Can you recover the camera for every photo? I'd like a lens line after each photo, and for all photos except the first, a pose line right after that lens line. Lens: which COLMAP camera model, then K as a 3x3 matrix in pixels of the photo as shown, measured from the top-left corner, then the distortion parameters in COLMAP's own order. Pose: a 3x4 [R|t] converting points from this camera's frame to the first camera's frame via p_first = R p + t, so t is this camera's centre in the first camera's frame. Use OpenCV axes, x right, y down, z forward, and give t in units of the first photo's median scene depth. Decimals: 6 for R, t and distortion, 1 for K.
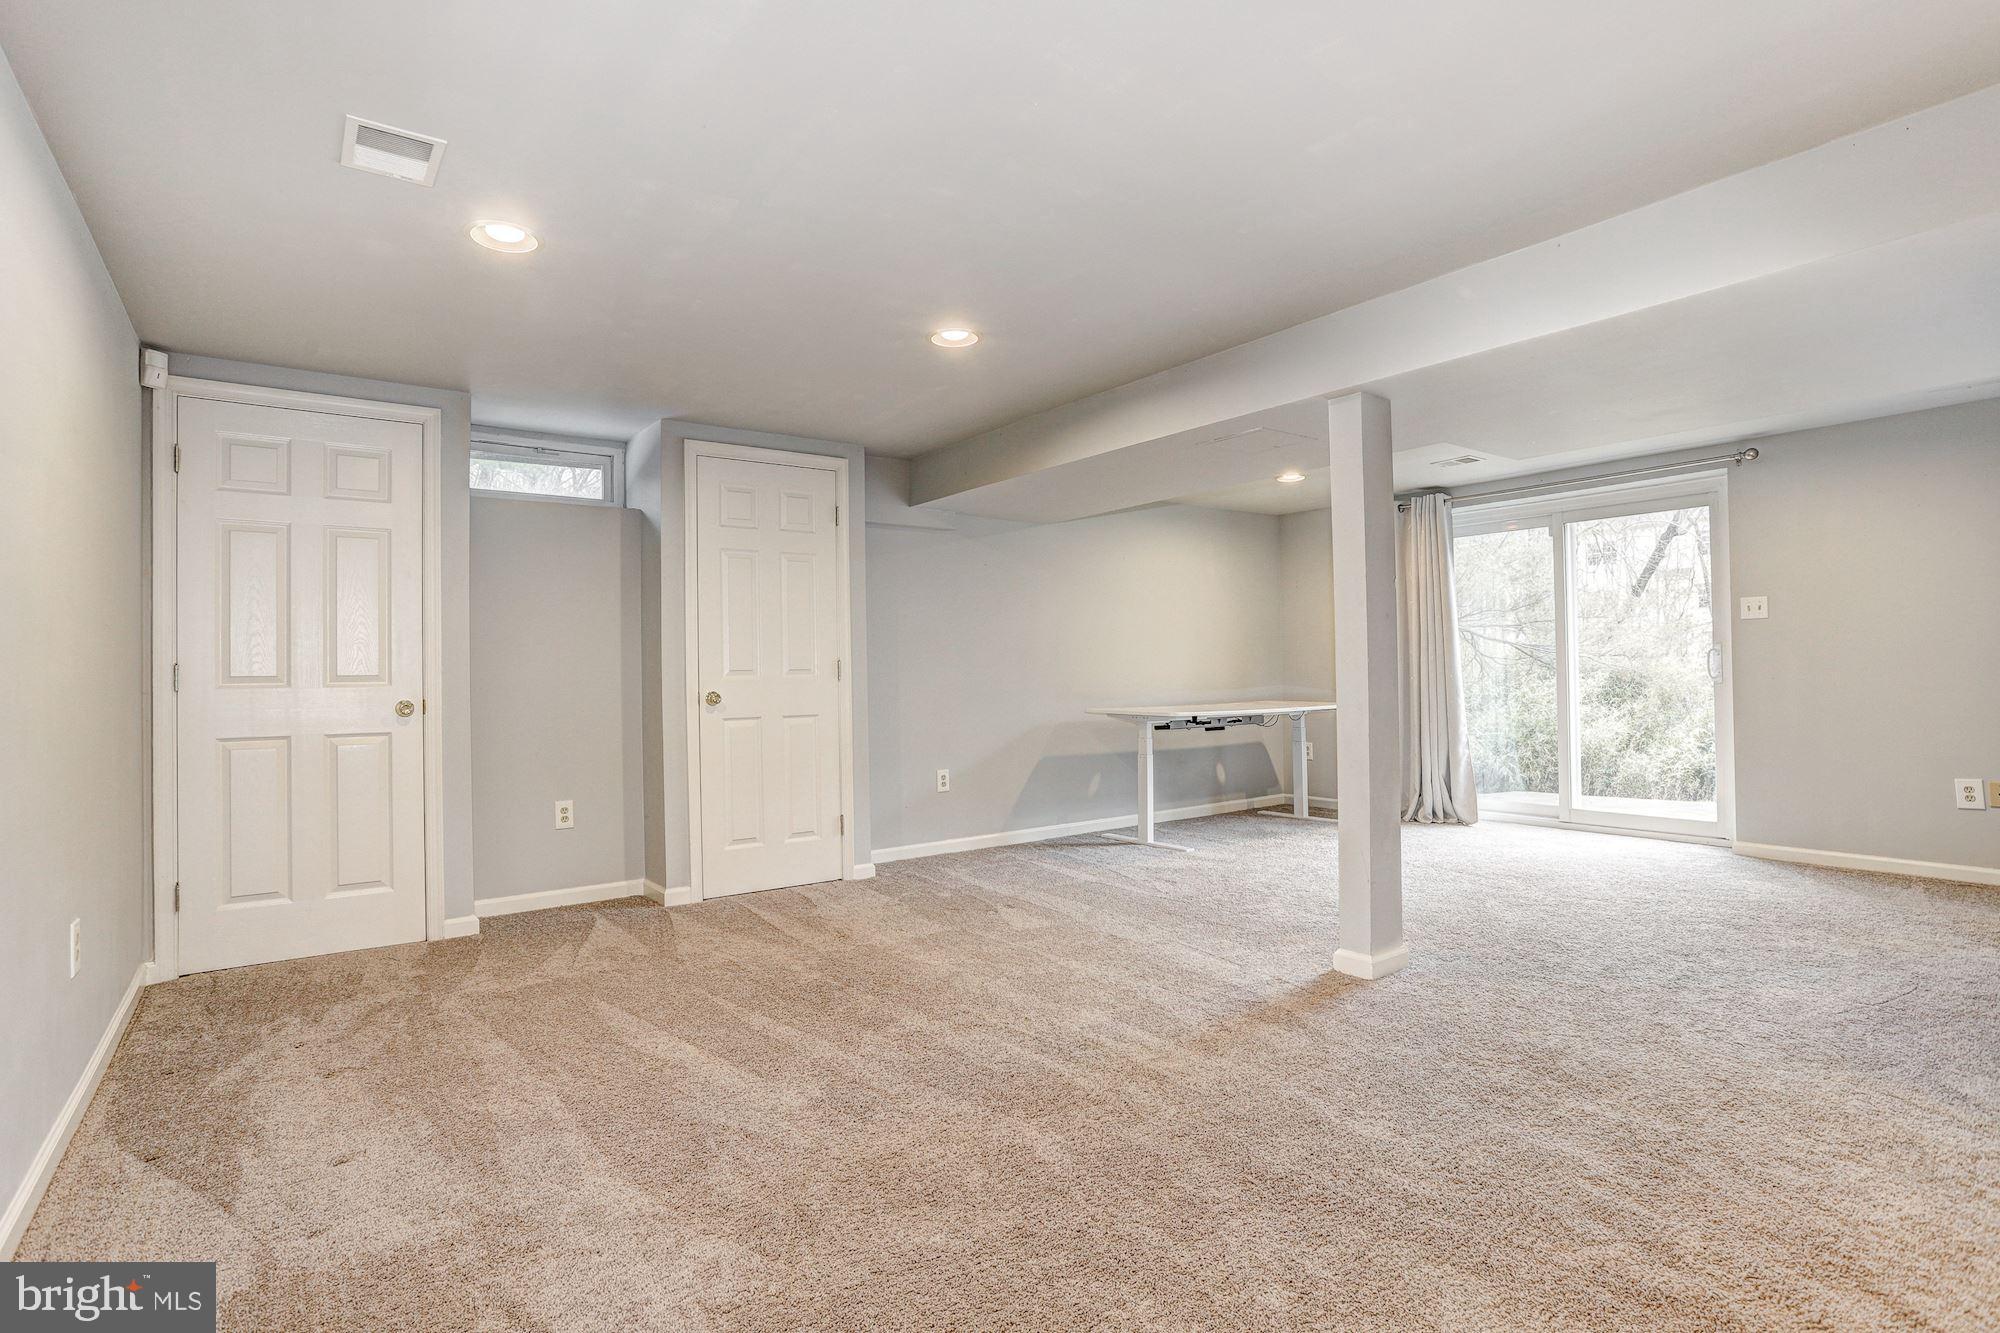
lens RADIAL K [[977.2, 0, 987.6], [0, 977.2, 663.0], [0, 0, 1]] dist [-0.051258, 0.025115]
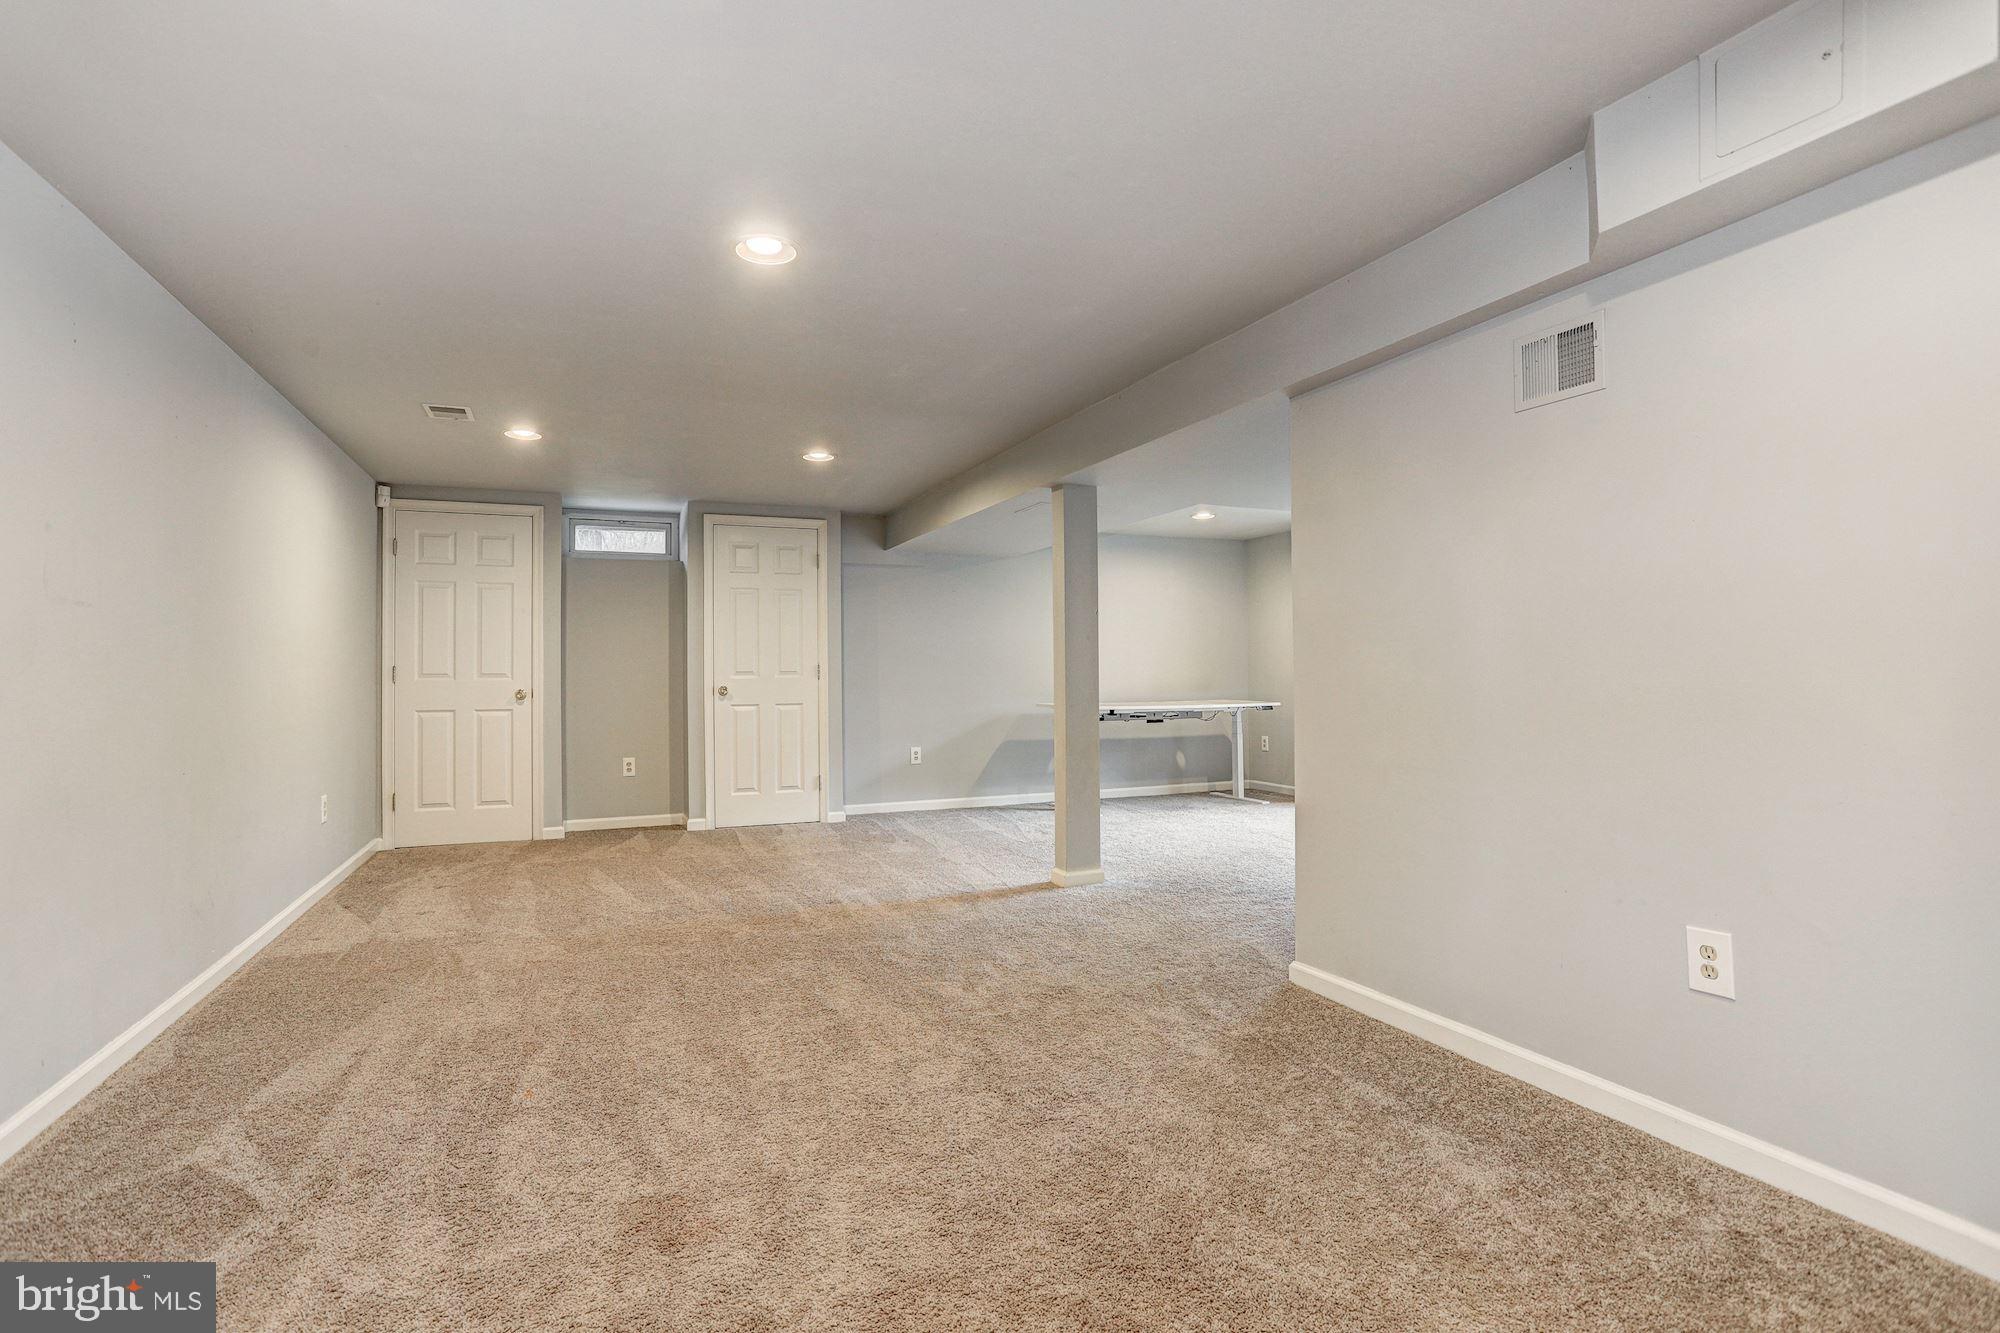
lens RADIAL K [[970.7, 0, 987.4], [0, 970.7, 663.8], [0, 0, 1]] dist [-0.054065, 0.031472]
pose [[0.972737, 0.004121, -0.231876, 0.445827], [-0.003587, 0.999990, 0.002723, -0.010032], [0.231885, -0.001818, 0.972741, -0.323377]]
